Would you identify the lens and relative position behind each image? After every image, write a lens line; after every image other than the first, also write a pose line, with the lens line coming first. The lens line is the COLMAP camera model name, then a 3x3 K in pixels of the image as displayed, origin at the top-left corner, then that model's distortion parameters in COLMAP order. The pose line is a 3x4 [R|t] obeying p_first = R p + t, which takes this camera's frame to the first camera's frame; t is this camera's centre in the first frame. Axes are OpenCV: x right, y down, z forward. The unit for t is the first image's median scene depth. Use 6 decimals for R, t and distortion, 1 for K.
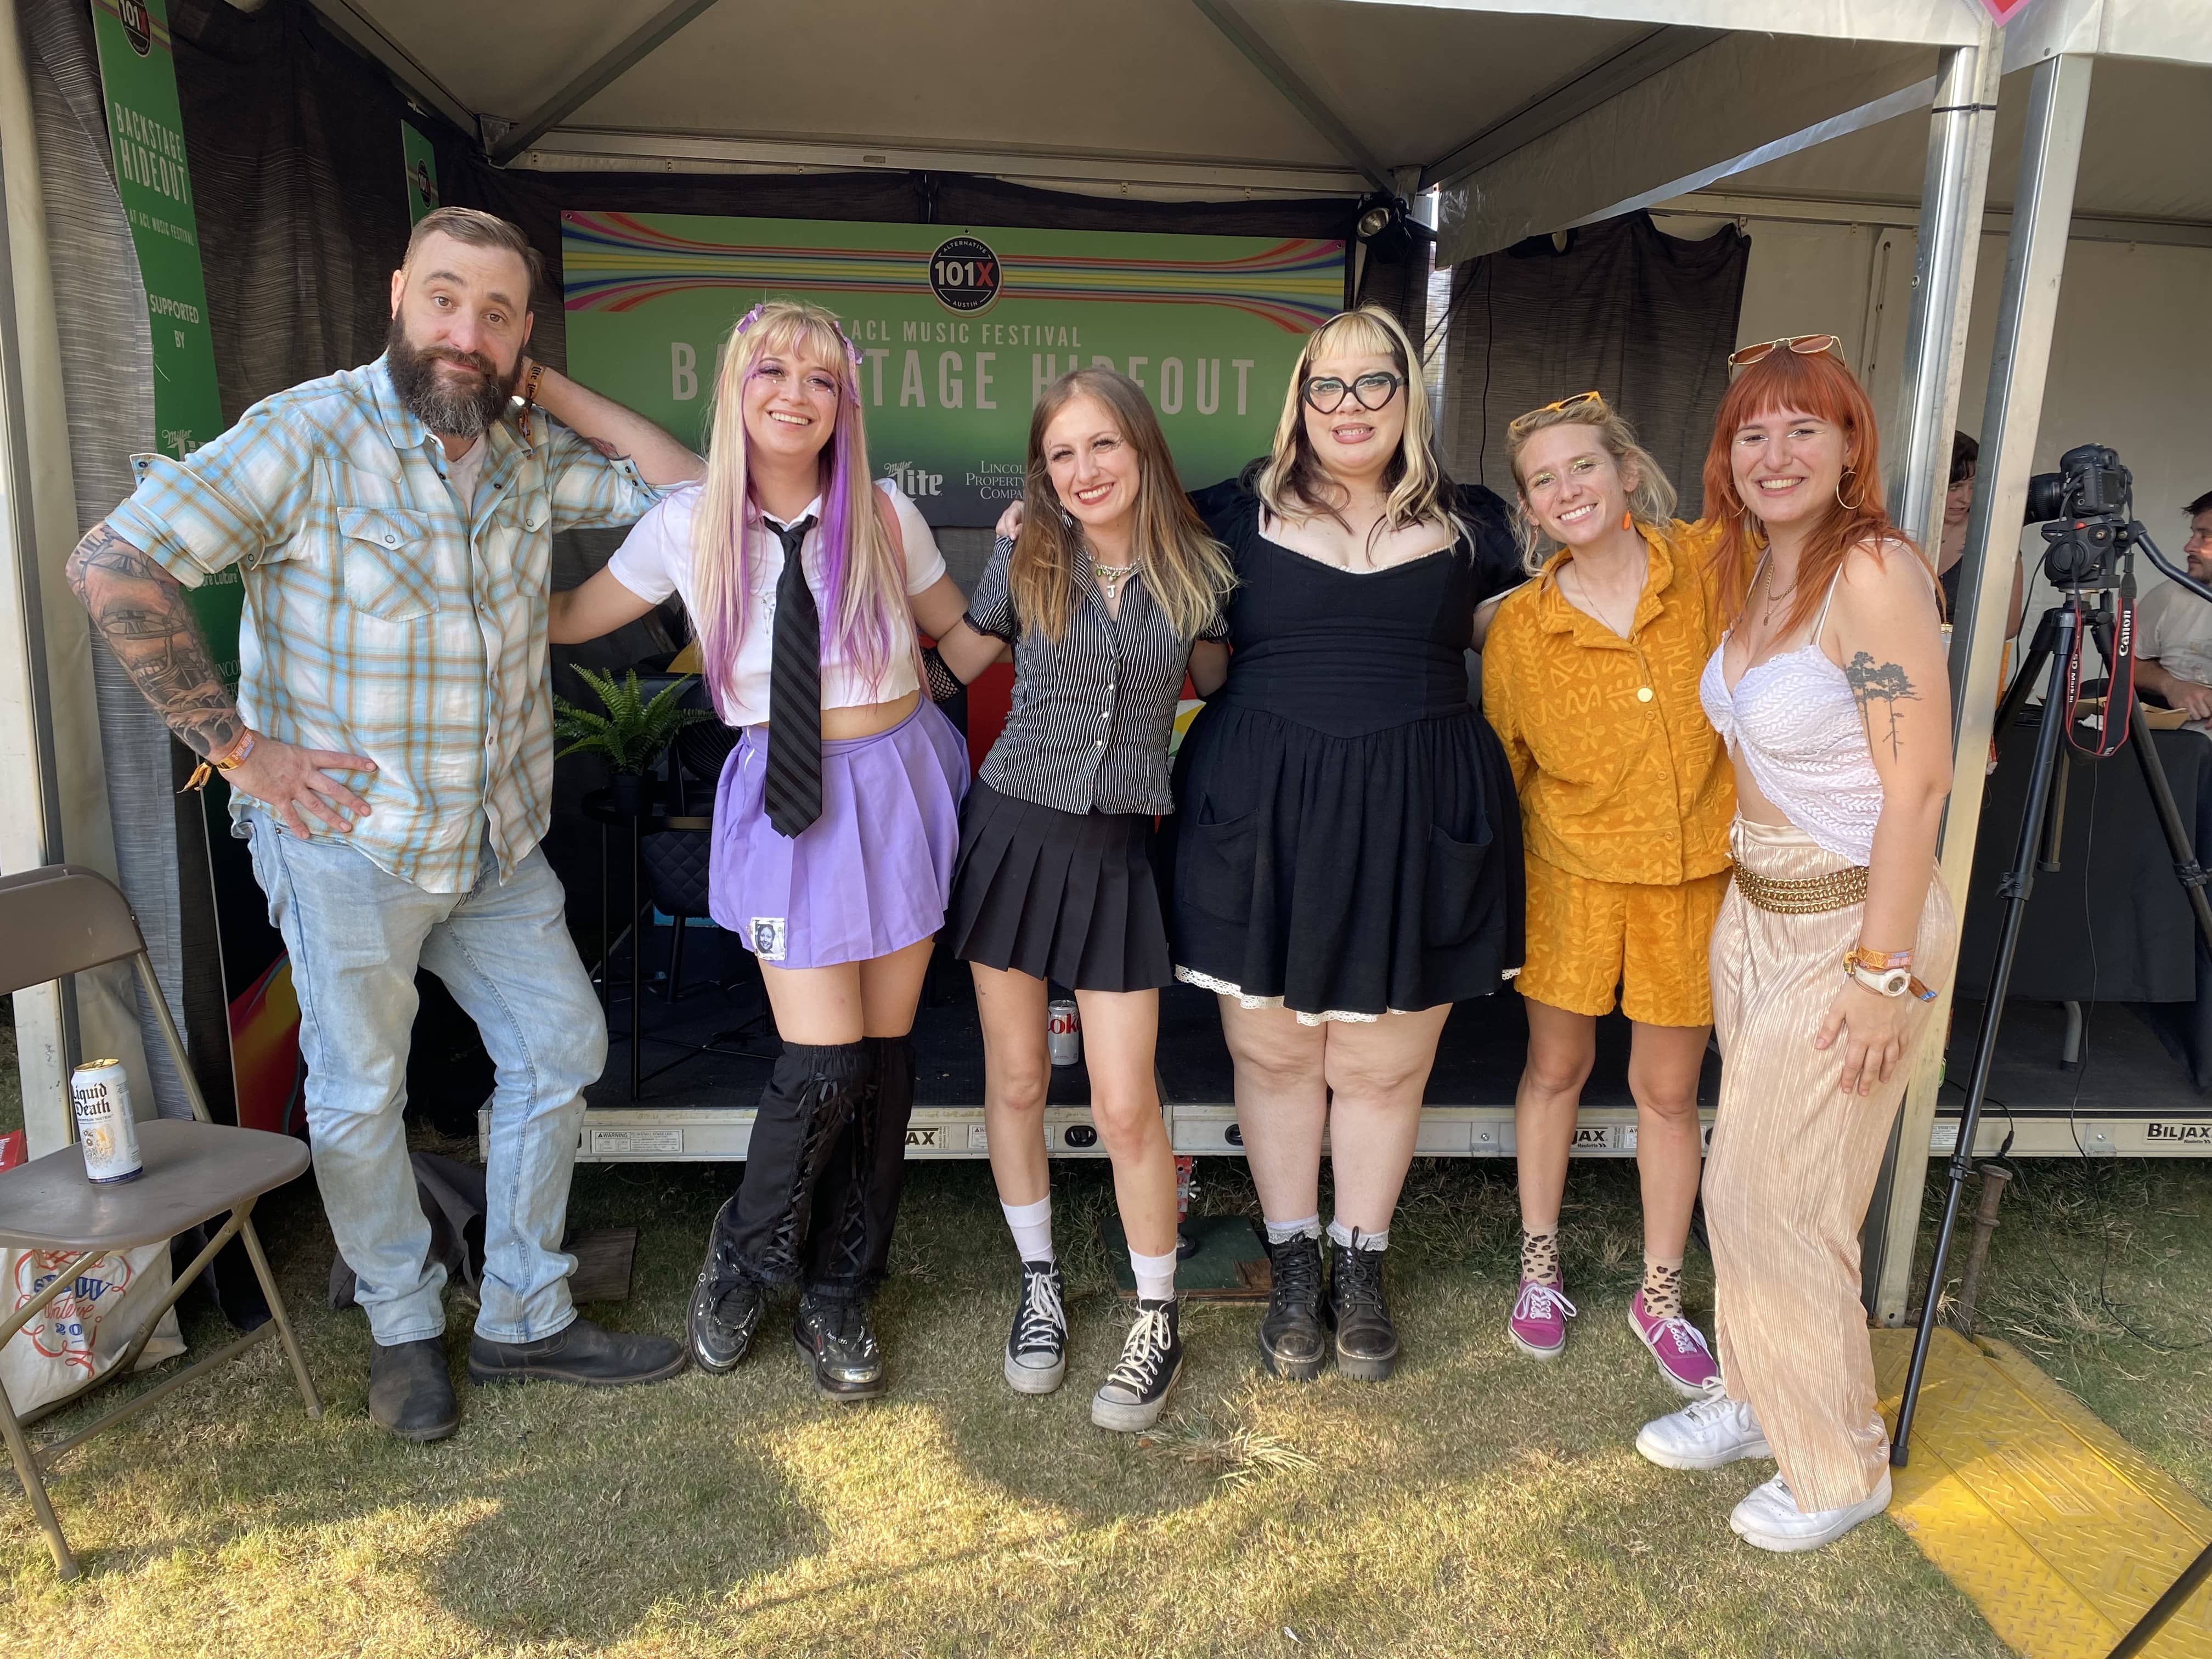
lens RADIAL K [[1718.8, 0, 1114.9], [0, 1718.8, 837.4], [0, 0, 1]] dist [0.038031, -0.037607]
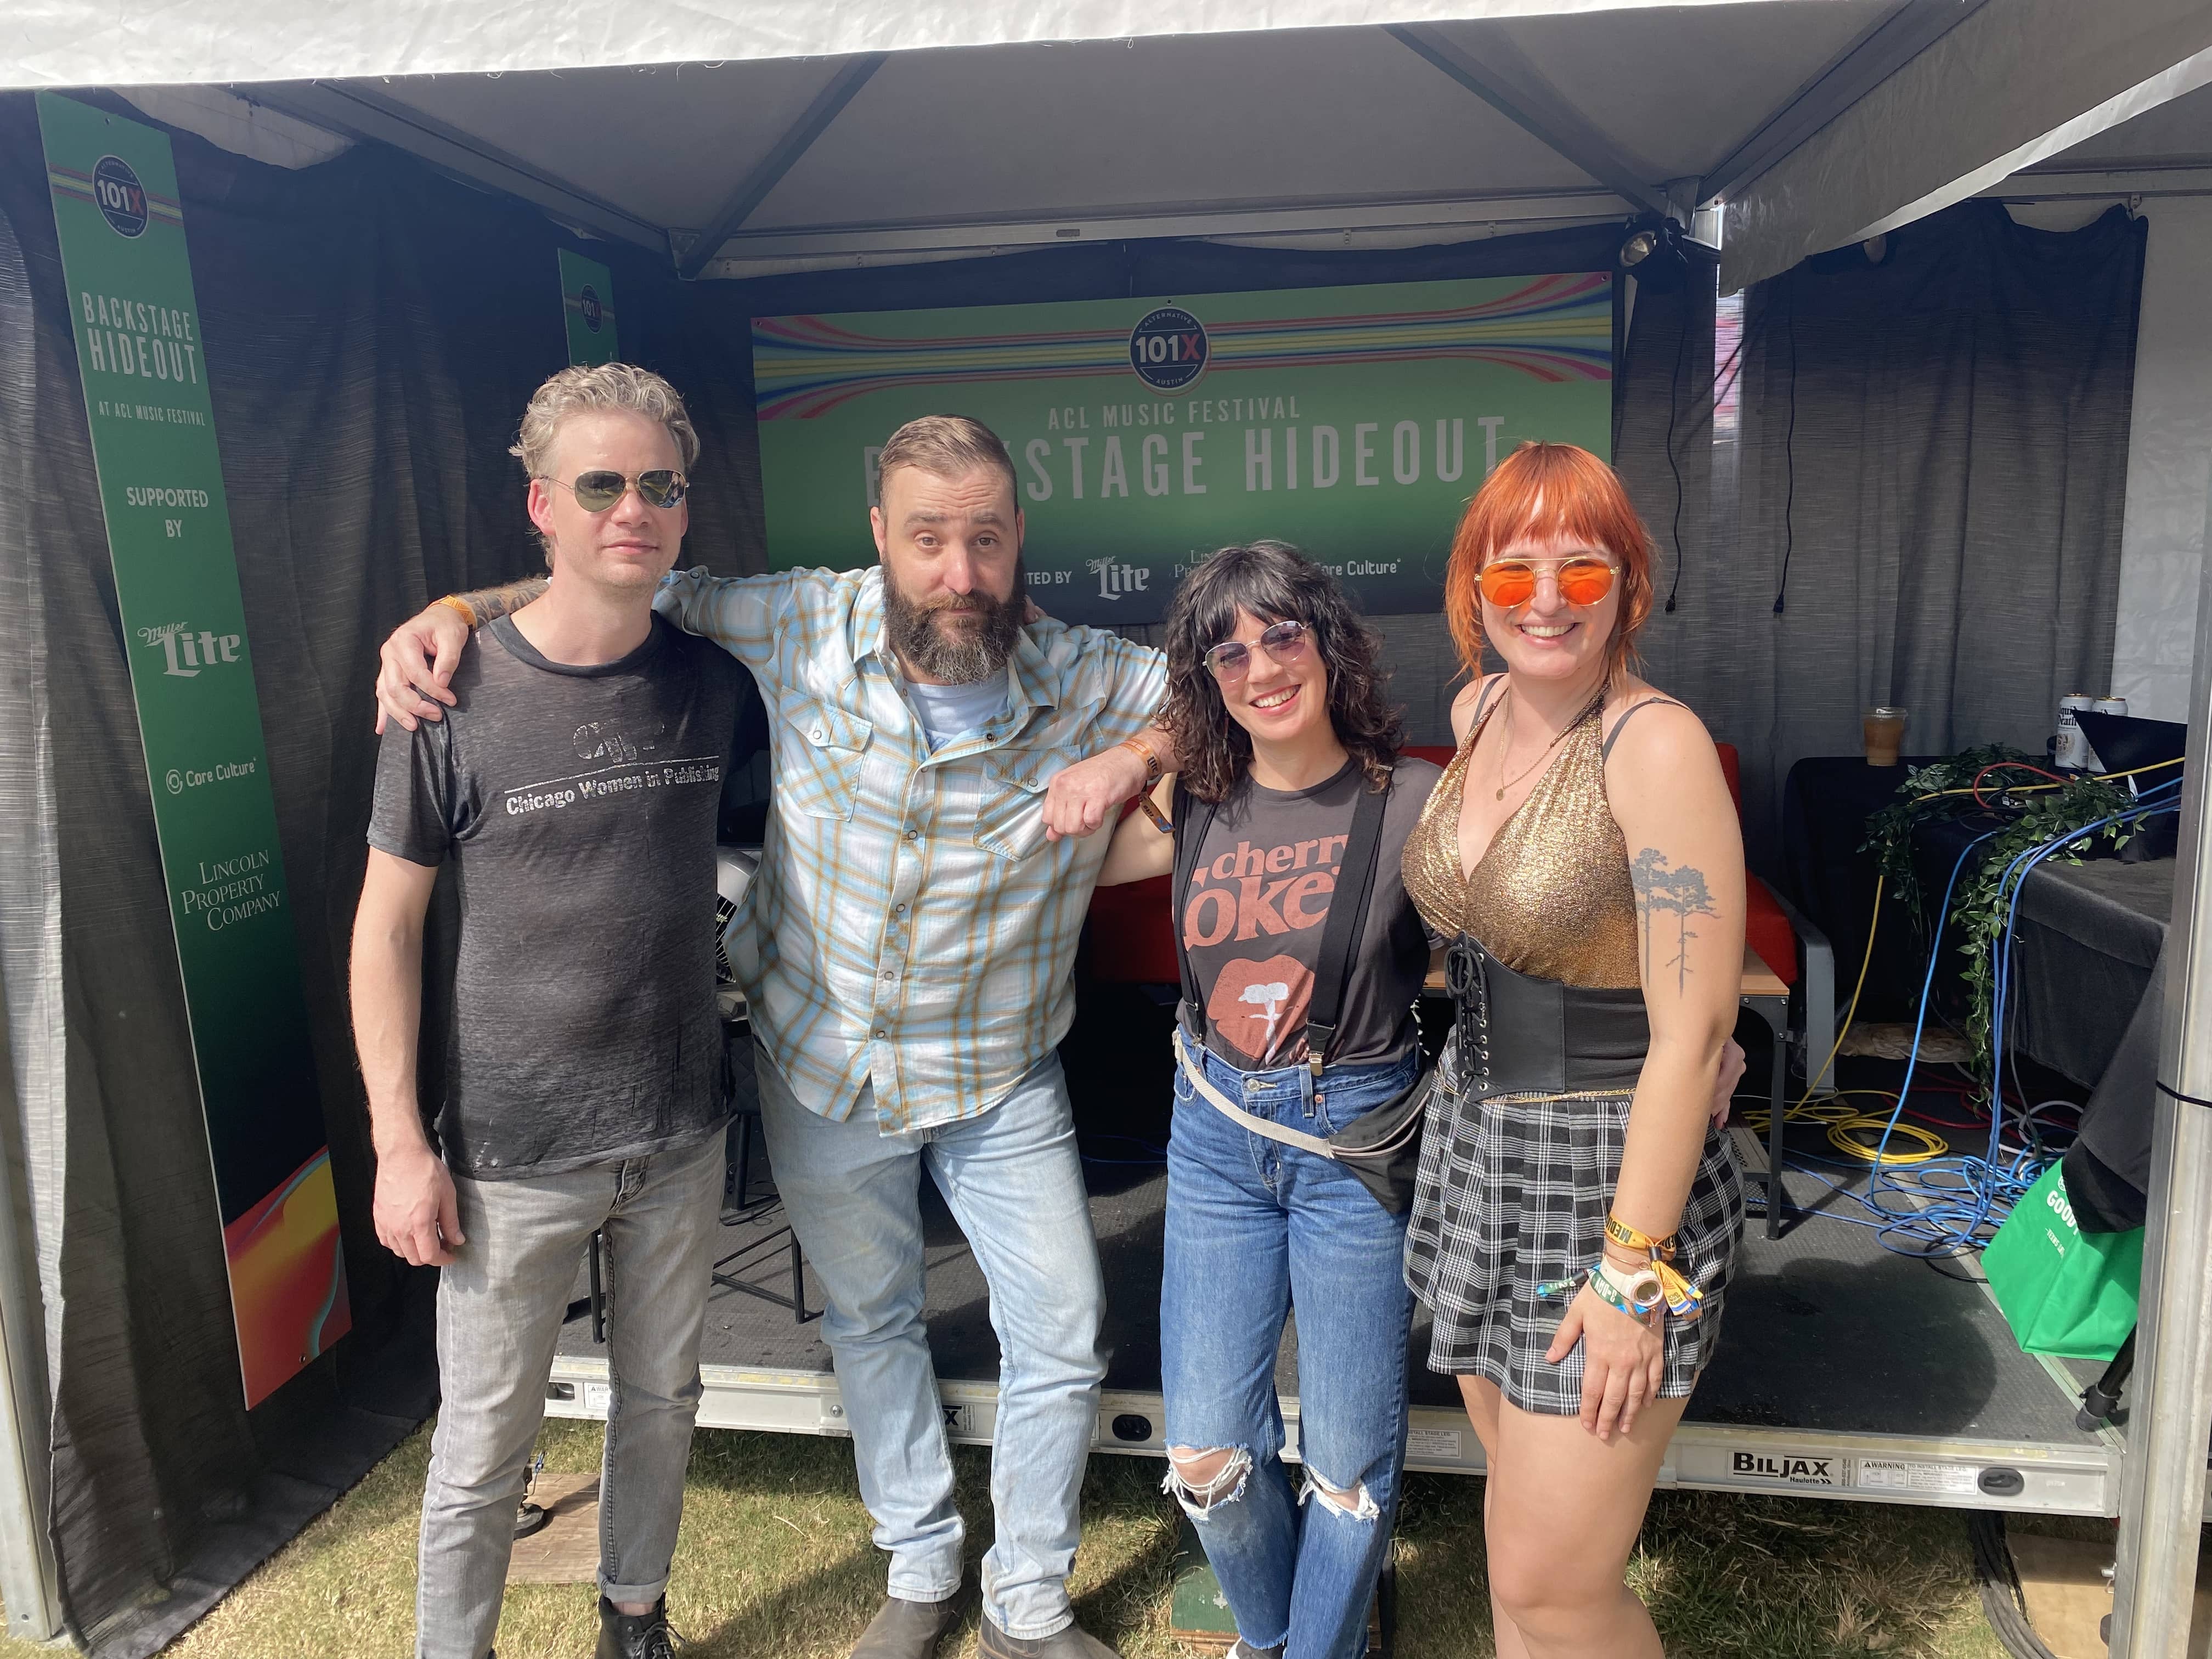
lens RADIAL K [[1726.2, 0, 1095.0], [0, 1726.2, 833.1], [0, 0, 1]] dist [0.023842, -0.021279]
pose [[0.967874, -0.010959, -0.251198, 0.101642], [0.006149, 0.999783, -0.019924, -0.053670], [0.251362, 0.017739, 0.967731, 0.114266]]
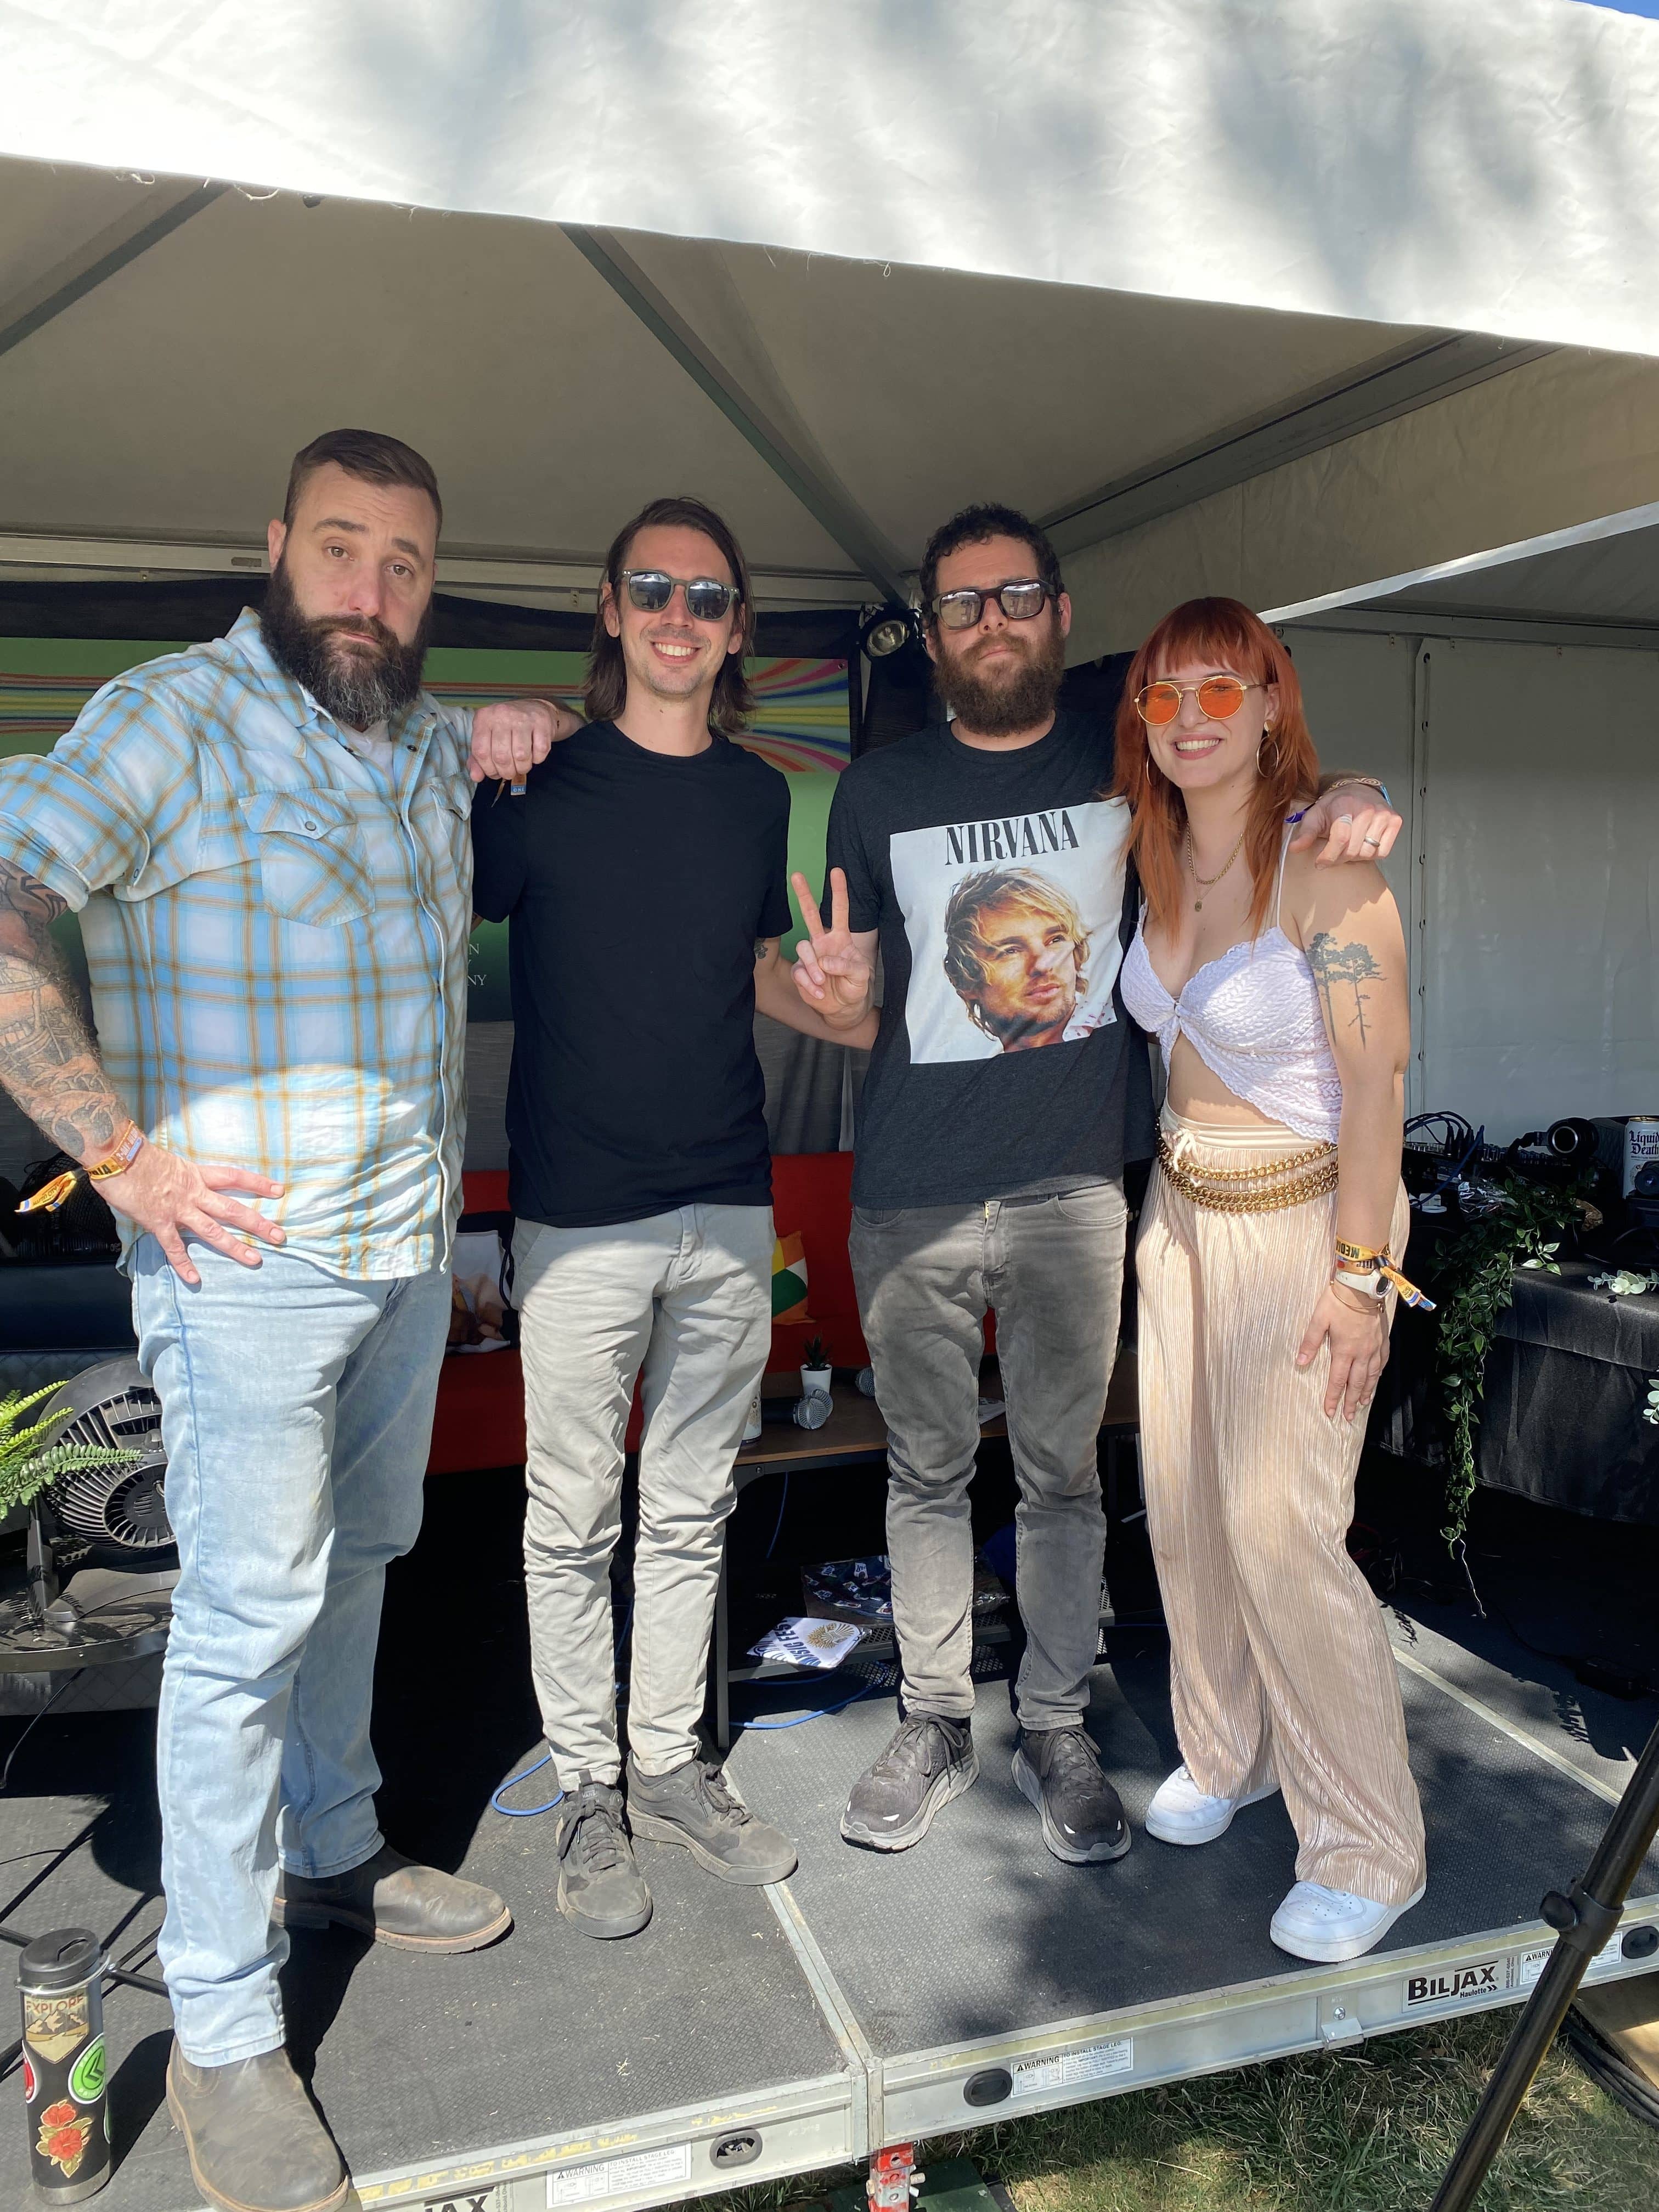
lens RADIAL K [[1726.2, 0, 838.5], [0, 1726.2, 1111.4], [0, 0, 1]] dist [0.023842, -0.021279]
pose [[0.978588, -0.065450, 0.195144, -0.045969], [0.078810, 0.994991, -0.061496, -0.084209], [-0.190142, 0.075559, 0.978845, 0.218401]]
